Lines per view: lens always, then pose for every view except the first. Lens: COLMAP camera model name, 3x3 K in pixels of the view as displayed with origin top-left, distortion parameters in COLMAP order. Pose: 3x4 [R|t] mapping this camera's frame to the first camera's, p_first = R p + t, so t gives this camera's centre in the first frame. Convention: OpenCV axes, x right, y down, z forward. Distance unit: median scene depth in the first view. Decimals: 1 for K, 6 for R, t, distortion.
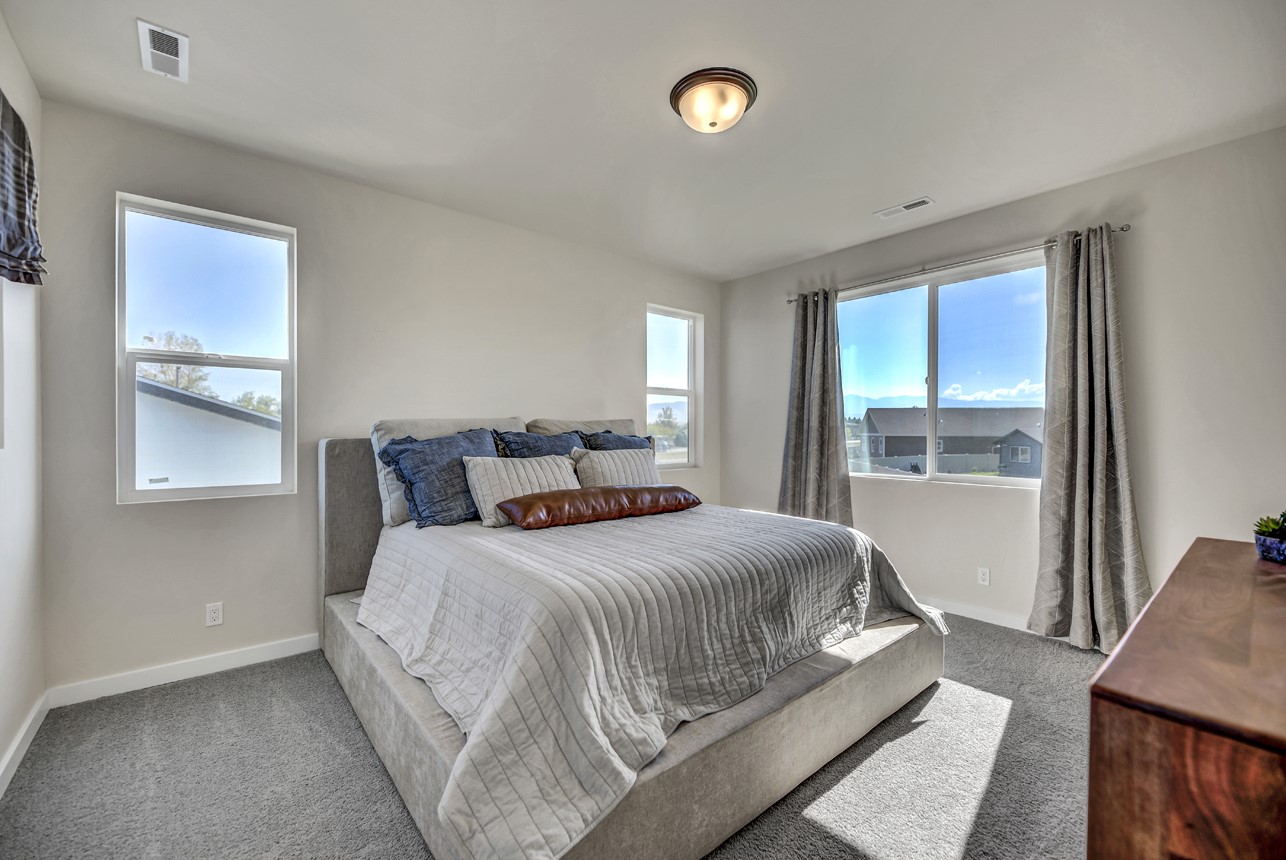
lens RADIAL K [[521.8, 0, 643.0], [0, 521.8, 430.0], [0, 0, 1]] dist [-0.000646, -0.003125]
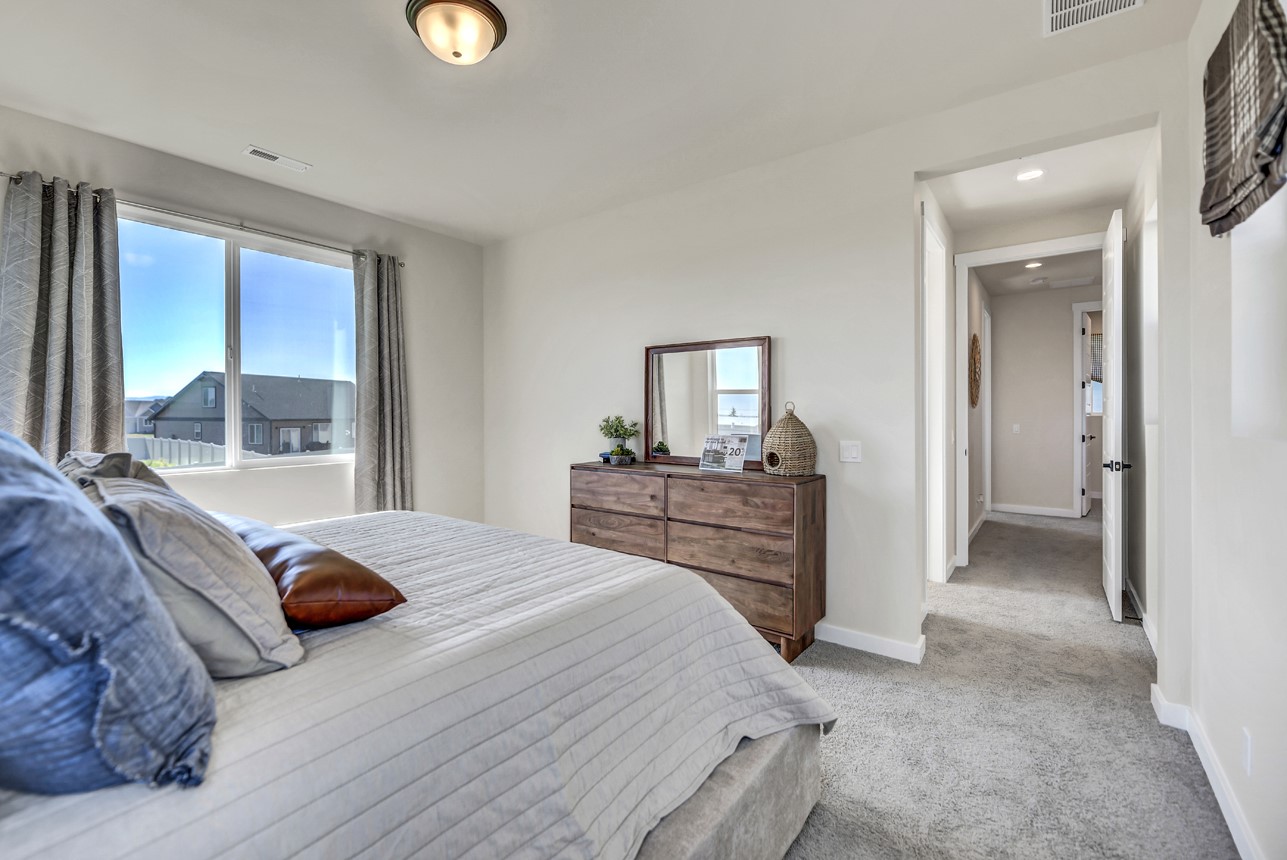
lens RADIAL K [[528.7, 0, 644.1], [0, 528.7, 398.8], [0, 0, 1]] dist [-0.000524, -0.003244]
pose [[-0.212820, 0.020690, 0.976872, -0.524535], [-0.002890, 0.999758, -0.021804, 0.001339], [-0.977087, -0.007464, -0.212709, 0.596880]]
